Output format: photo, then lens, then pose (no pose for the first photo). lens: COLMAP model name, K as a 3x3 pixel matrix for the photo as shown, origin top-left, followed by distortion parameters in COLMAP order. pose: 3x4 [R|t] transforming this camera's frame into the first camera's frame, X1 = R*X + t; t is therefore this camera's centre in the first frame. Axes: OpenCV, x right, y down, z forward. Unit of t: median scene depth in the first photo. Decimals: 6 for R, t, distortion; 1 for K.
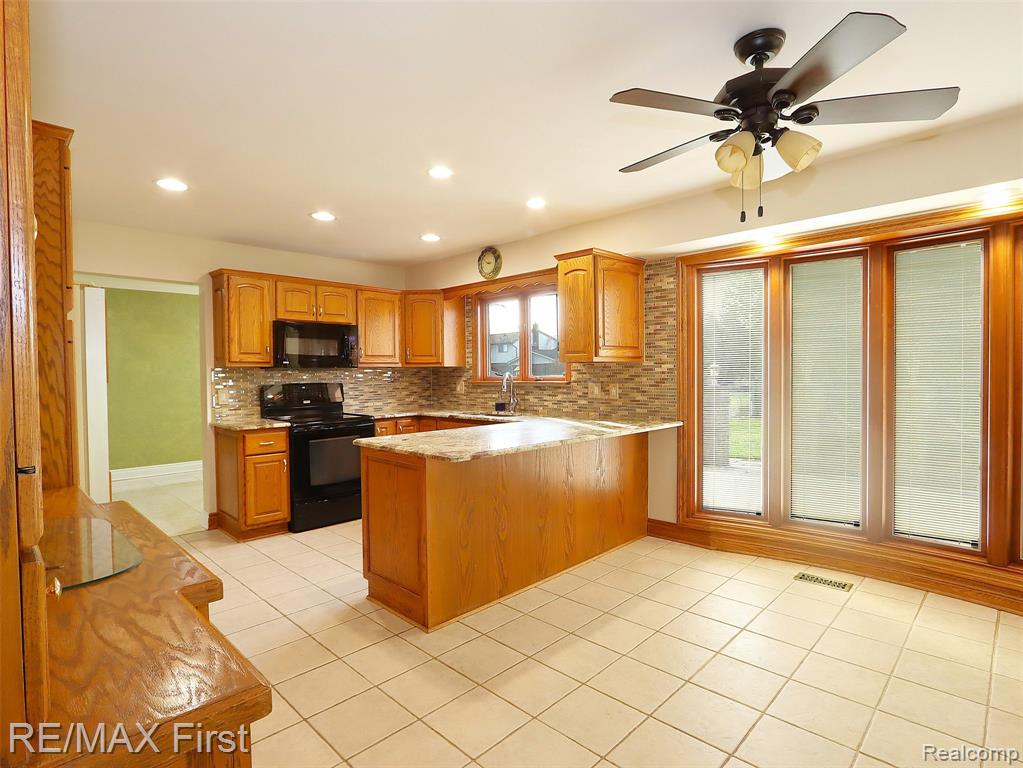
lens RADIAL K [[531.1, 0, 506.3], [0, 531.1, 384.9], [0, 0, 1]] dist [-0.019054, 0.001653]
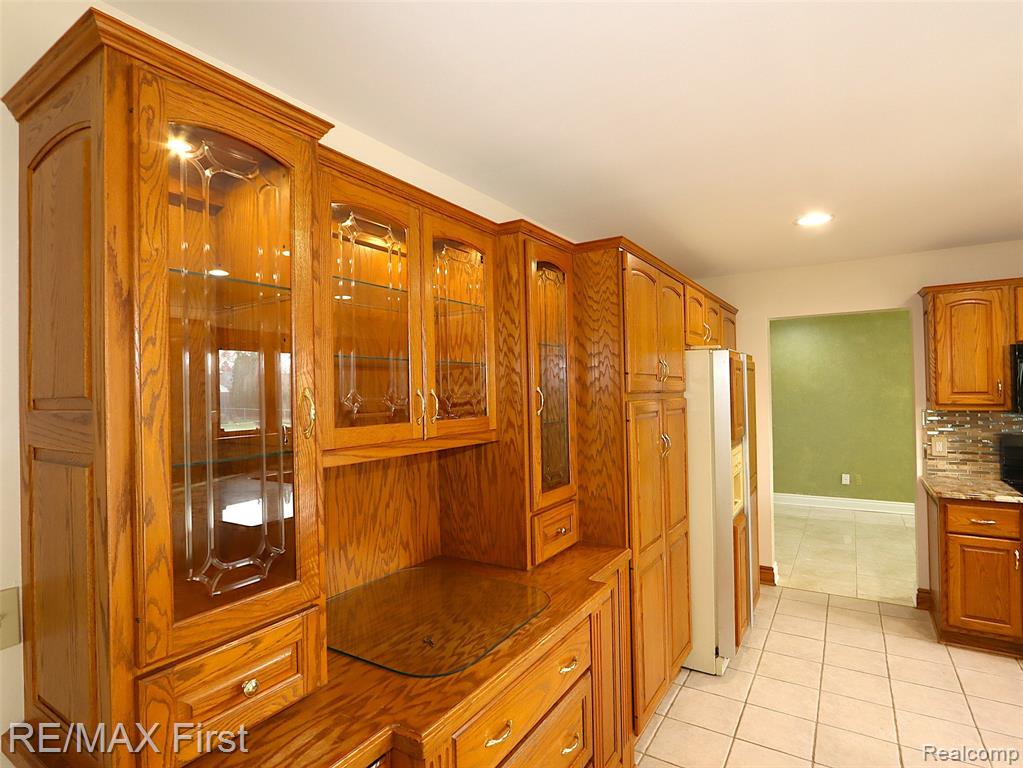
lens RADIAL K [[531.1, 0, 507.3], [0, 531.1, 379.1], [0, 0, 1]] dist [-0.019054, 0.001653]
pose [[0.201707, -0.009714, -0.979398, 0.106735], [-0.005384, 0.999925, -0.011027, -0.067931], [0.979431, 0.007497, 0.201640, 0.219719]]
